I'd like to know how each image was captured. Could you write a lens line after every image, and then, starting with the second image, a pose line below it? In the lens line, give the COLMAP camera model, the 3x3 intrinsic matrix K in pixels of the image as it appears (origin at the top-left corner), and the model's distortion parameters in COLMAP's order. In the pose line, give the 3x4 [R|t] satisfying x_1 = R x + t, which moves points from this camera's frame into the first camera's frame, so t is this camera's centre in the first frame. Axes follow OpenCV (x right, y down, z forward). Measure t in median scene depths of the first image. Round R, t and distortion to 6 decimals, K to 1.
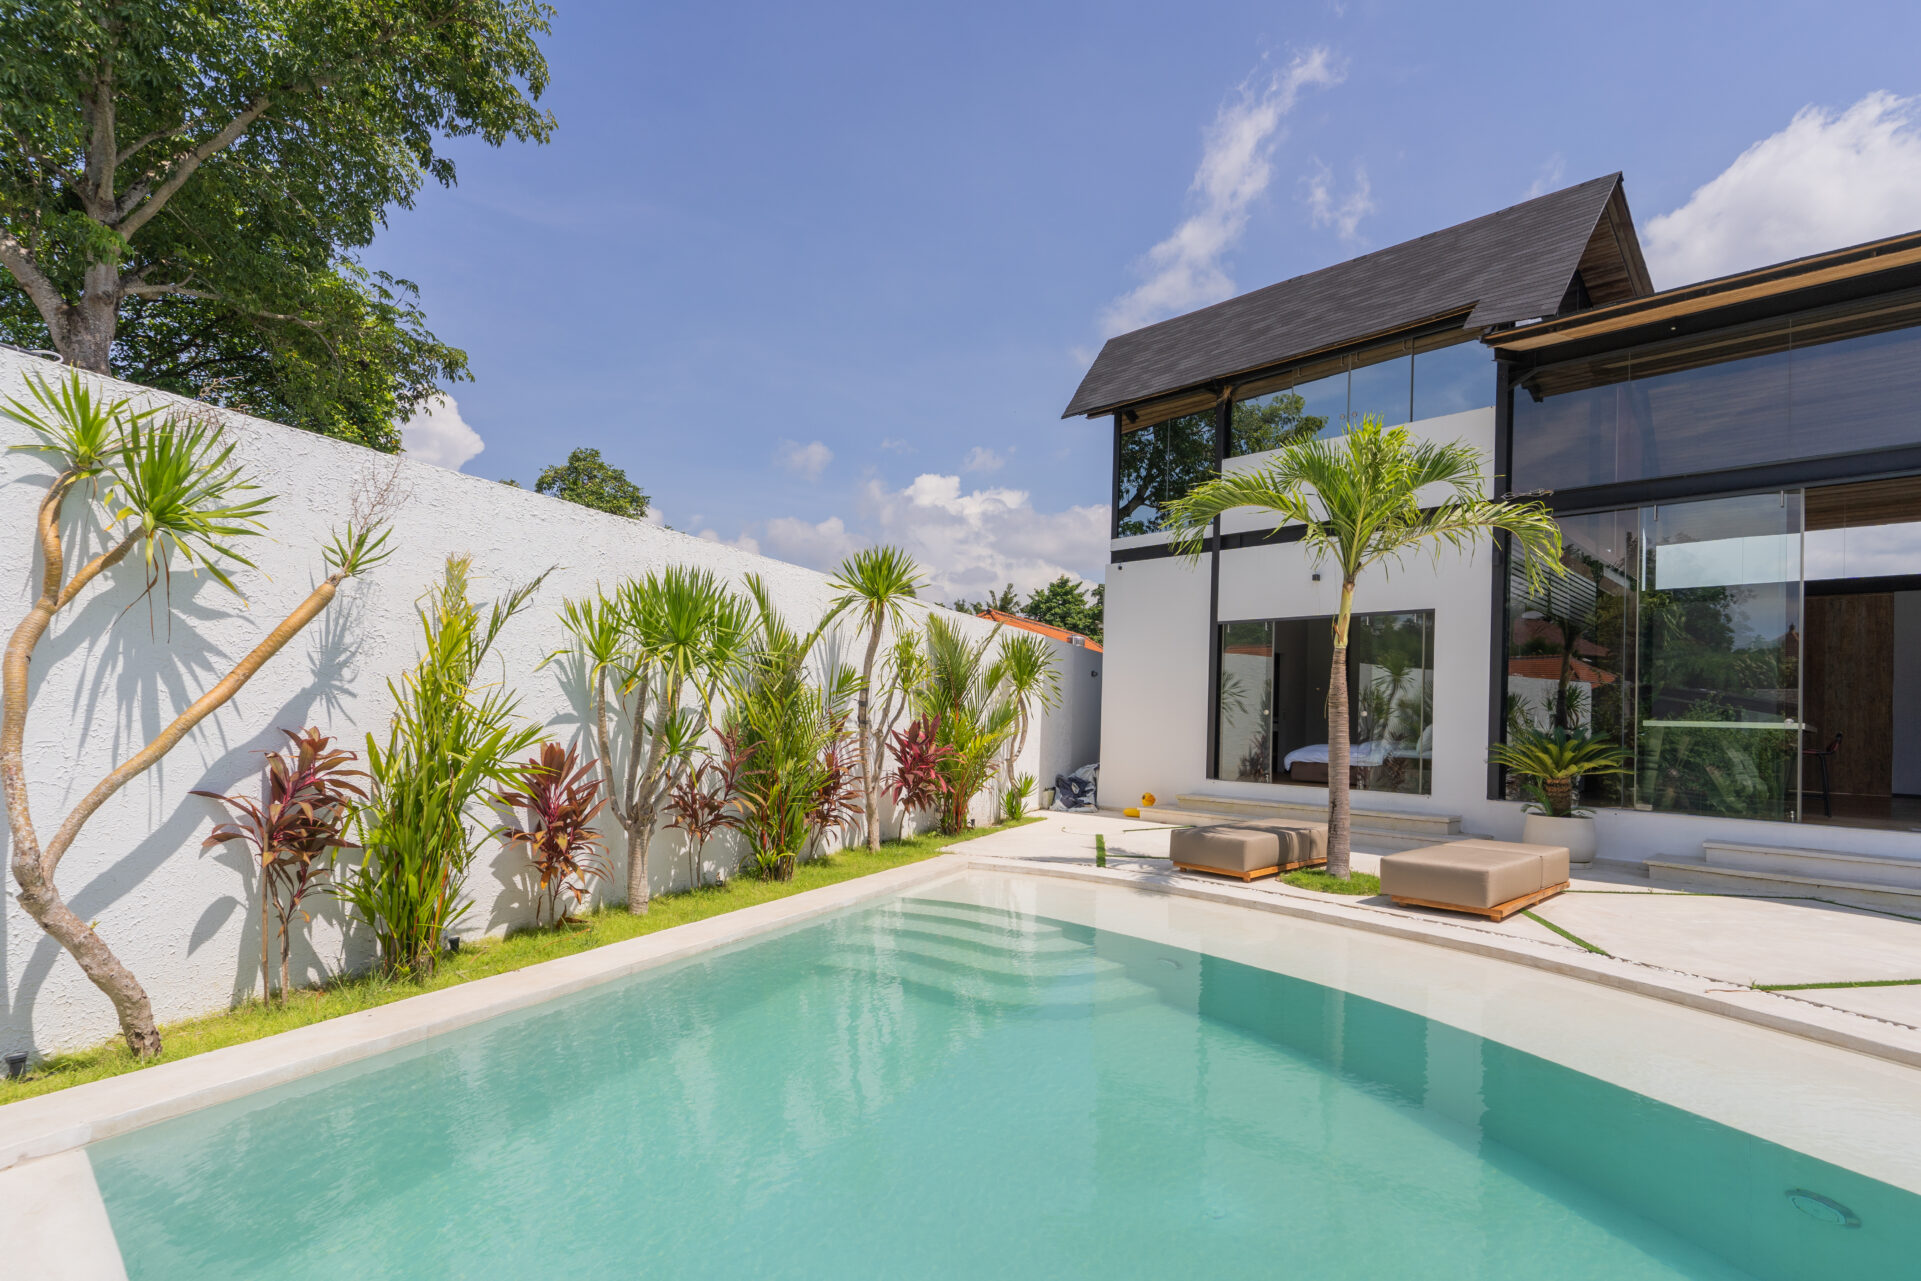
lens RADIAL K [[918.9, 0, 961.9], [0, 918.9, 704.4], [0, 0, 1]] dist [0.001035, 0.000137]
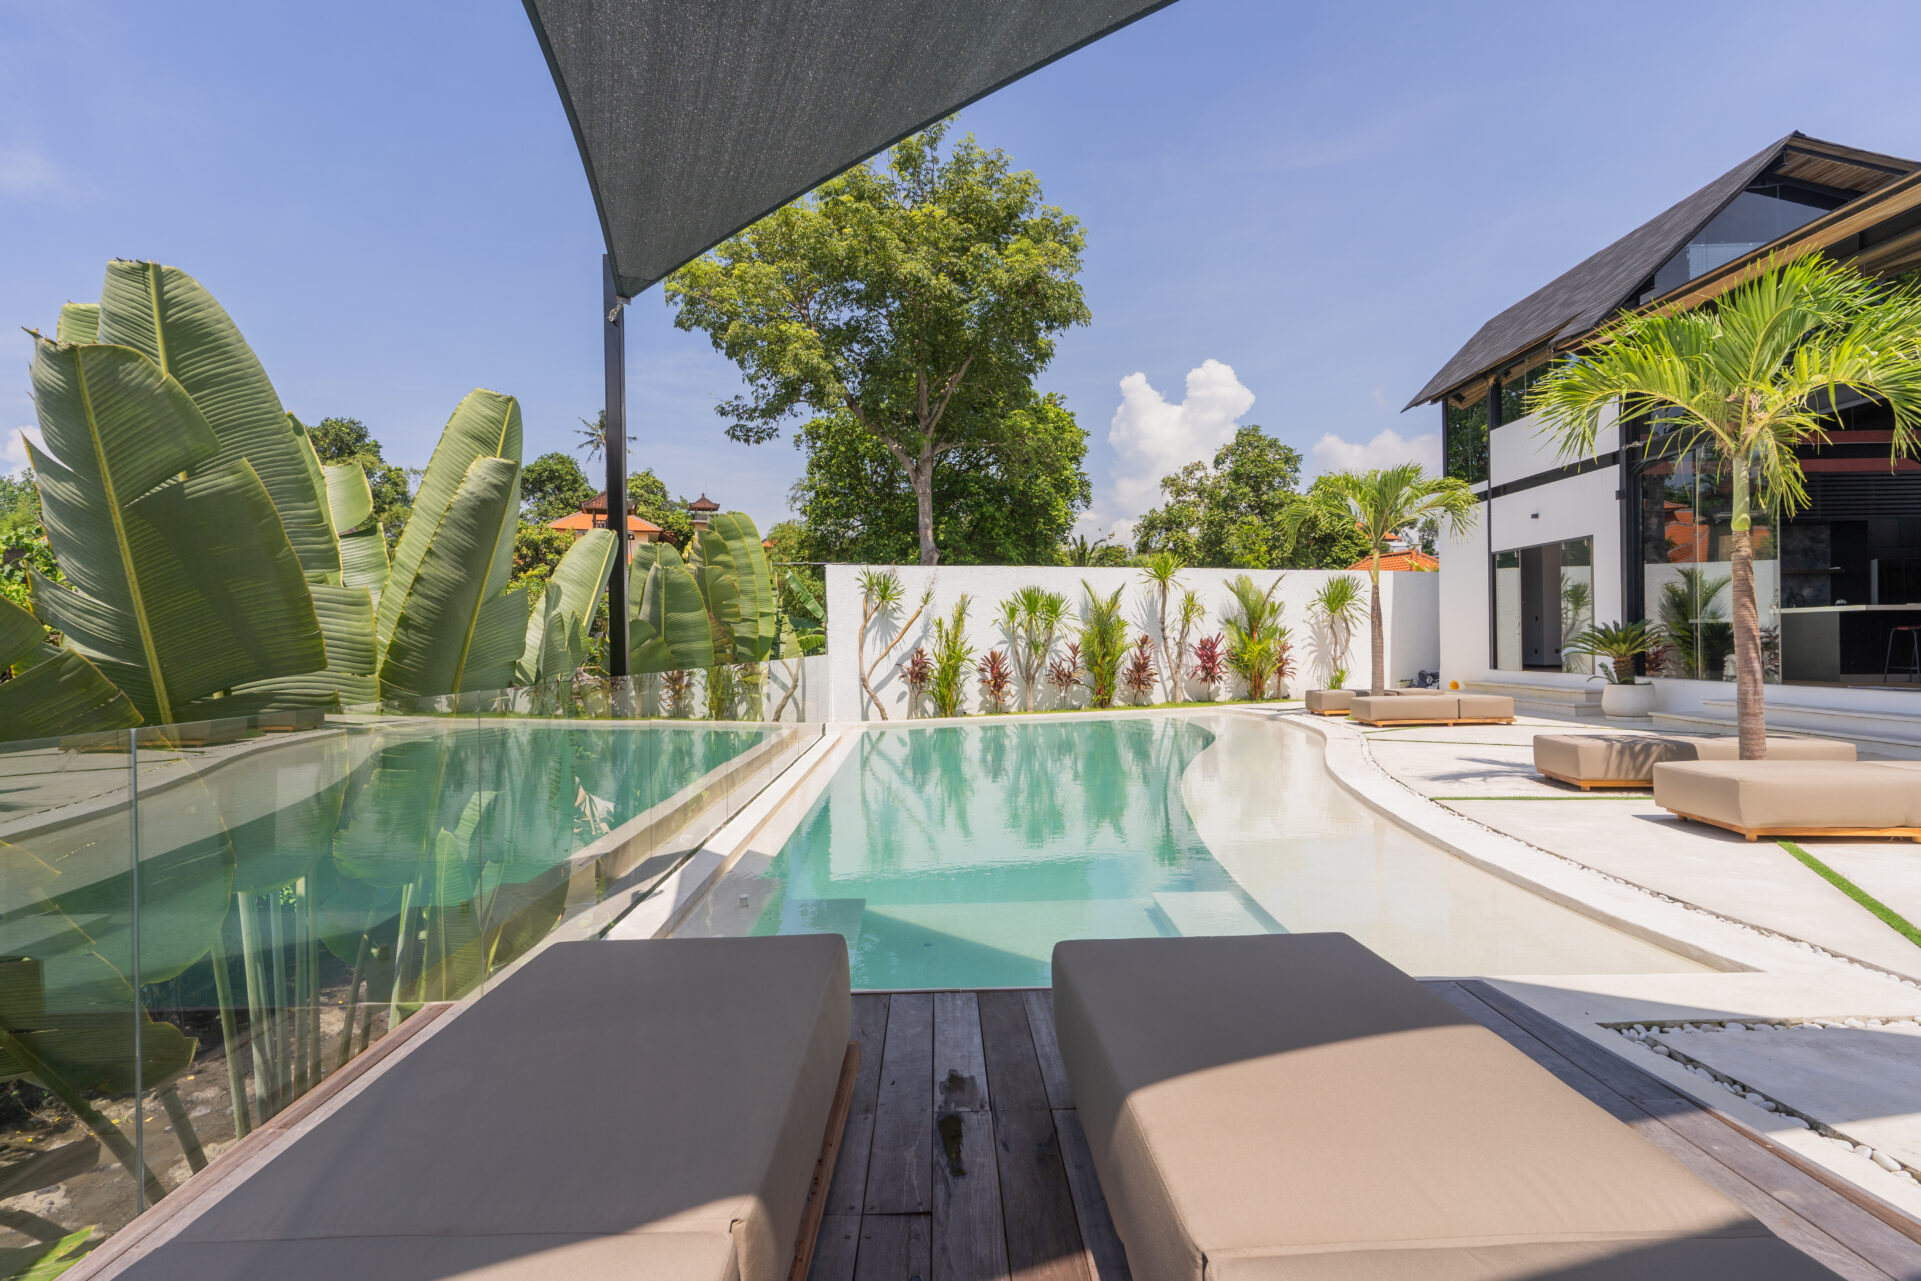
lens RADIAL K [[916.5, 0, 960.5], [0, 916.5, 640.5], [0, 0, 1]] dist [0.000947, 0.000203]
pose [[0.697063, -0.043529, -0.715687, 1.114137], [0.047687, 0.998760, -0.014300, 0.032871], [0.715422, -0.024161, 0.698275, -0.793489]]
